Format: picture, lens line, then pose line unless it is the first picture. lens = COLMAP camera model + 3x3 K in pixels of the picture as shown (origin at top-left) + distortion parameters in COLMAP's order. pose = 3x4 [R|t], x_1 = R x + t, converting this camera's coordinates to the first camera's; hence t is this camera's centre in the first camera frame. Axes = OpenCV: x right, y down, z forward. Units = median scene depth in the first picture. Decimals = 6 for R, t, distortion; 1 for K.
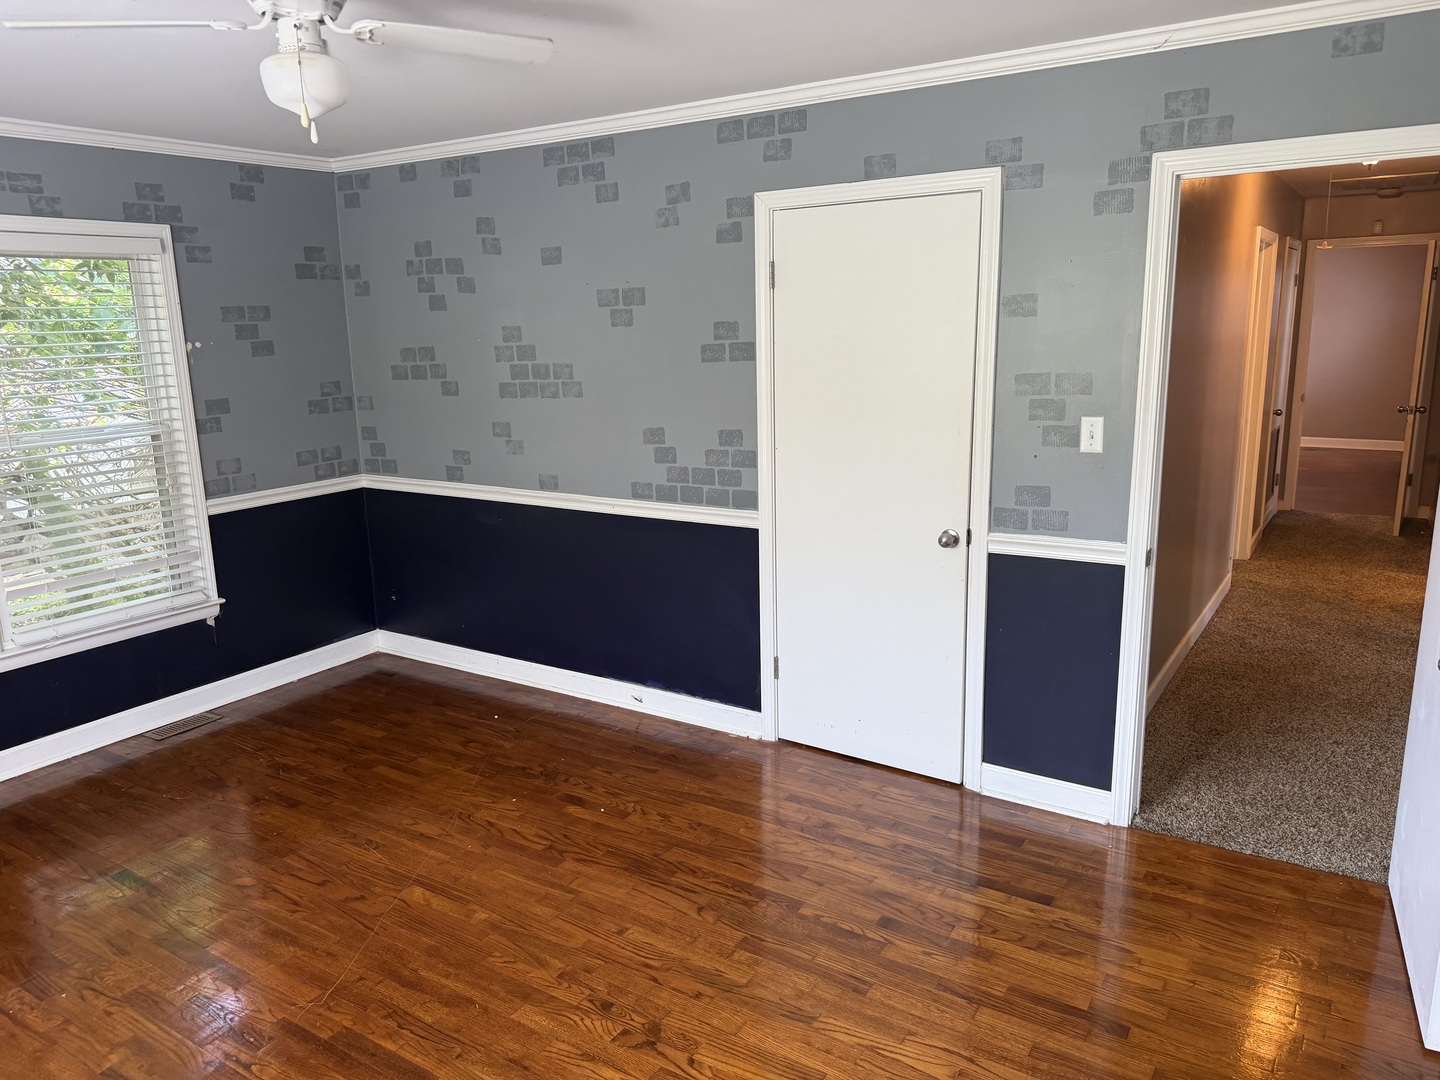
lens RADIAL K [[998.4, 0, 720.0], [0, 998.4, 539.5], [0, 0, 1]] dist [0.099311, -0.177695]
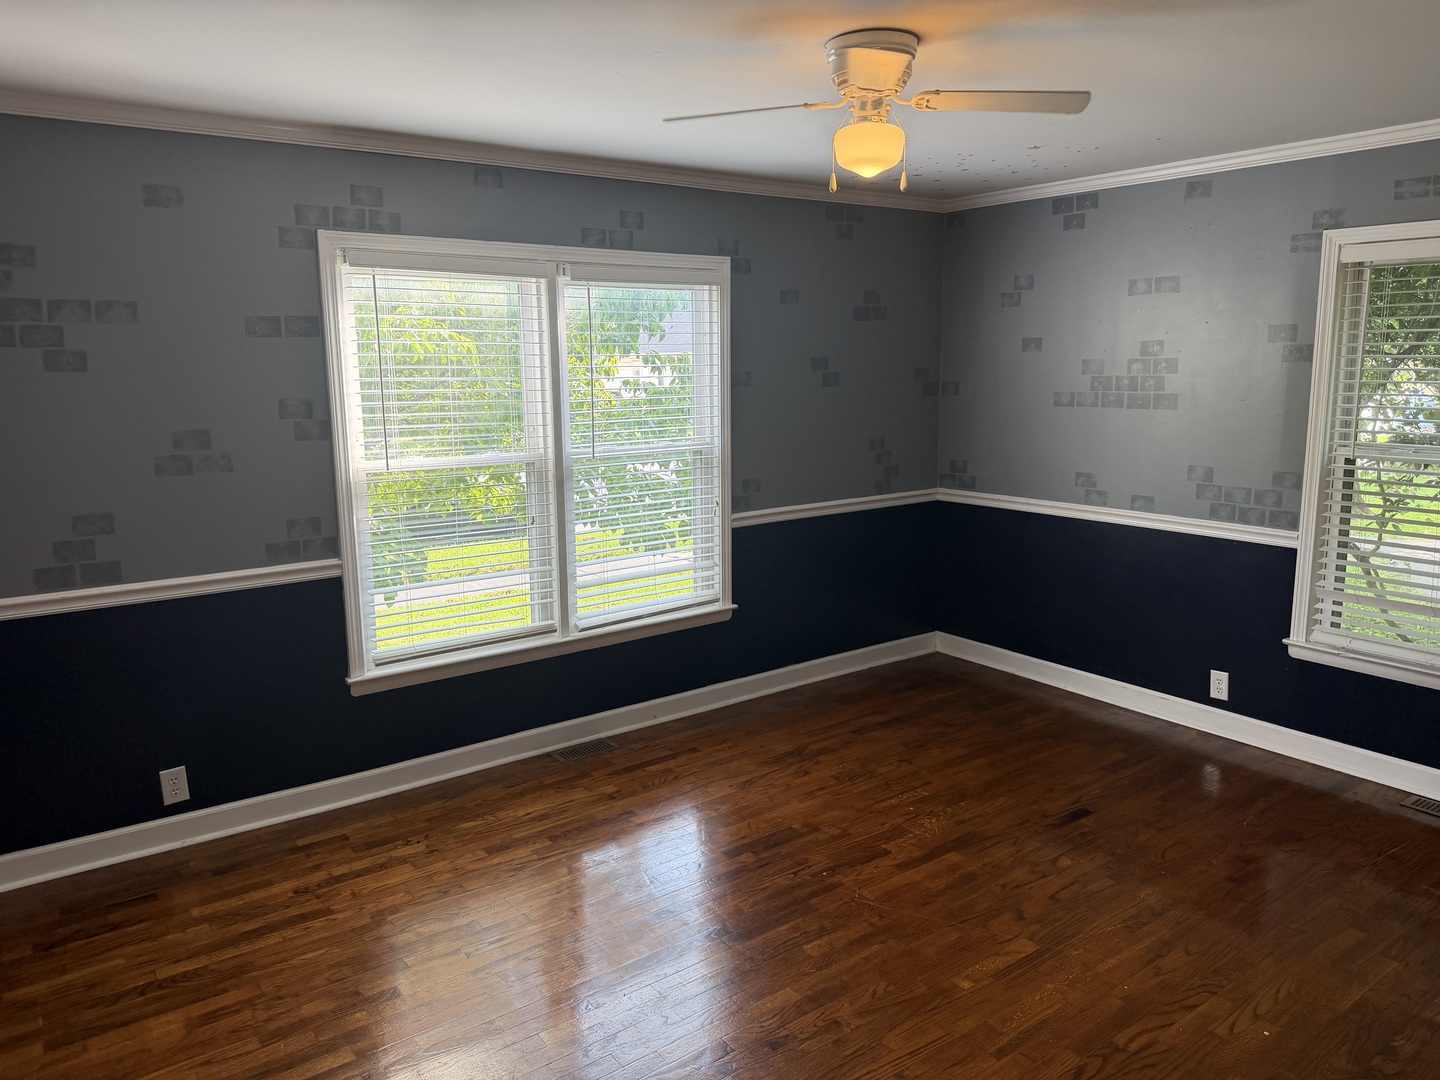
lens RADIAL K [[1016.9, 0, 720.8], [0, 1016.9, 485.9], [0, 0, 1]] dist [-0.003119, -0.003213]
pose [[-0.337279, 0.151927, -0.929065, 0.569177], [-0.190840, 0.955367, 0.225508, -0.205362], [0.921858, 0.253362, -0.293232, 0.858069]]
